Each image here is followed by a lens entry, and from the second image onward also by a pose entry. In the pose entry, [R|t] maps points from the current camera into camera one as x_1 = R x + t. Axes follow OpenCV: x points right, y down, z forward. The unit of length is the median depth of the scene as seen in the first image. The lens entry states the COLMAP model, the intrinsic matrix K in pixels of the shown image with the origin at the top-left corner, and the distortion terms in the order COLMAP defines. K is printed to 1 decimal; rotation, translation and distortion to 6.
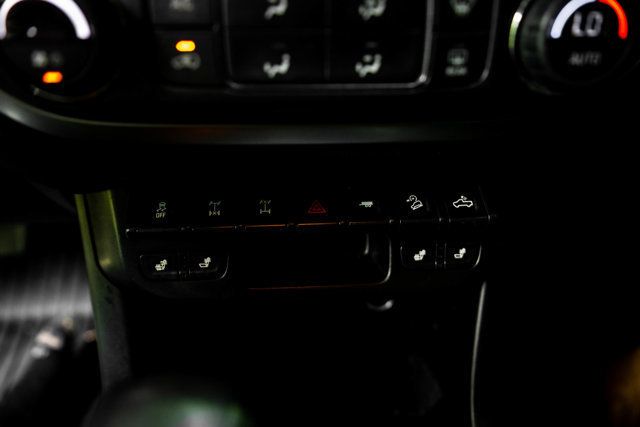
lens RADIAL K [[489.1, 0, 315.6], [0, 489.1, 214.5], [0, 0, 1]] dist [-0.028504, -0.001162]
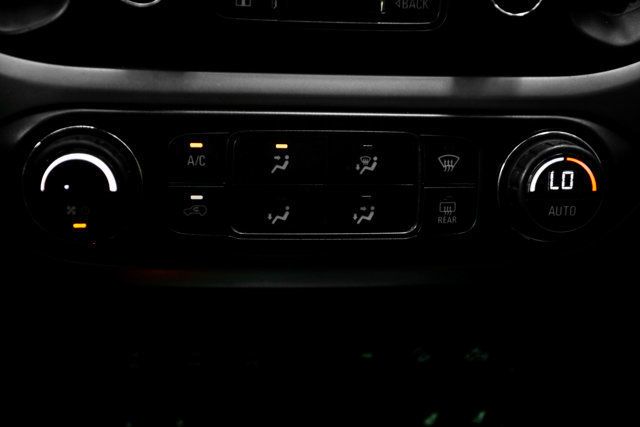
lens RADIAL K [[910.6, 0, 323.2], [0, 910.6, 213.7], [0, 0, 1]] dist [0.027846, 0.000000]
pose [[0.999068, 0.007749, 0.042456, -0.067982], [0.002073, 0.973997, -0.226549, 0.148197], [-0.043108, 0.226426, 0.973074, -0.963002]]
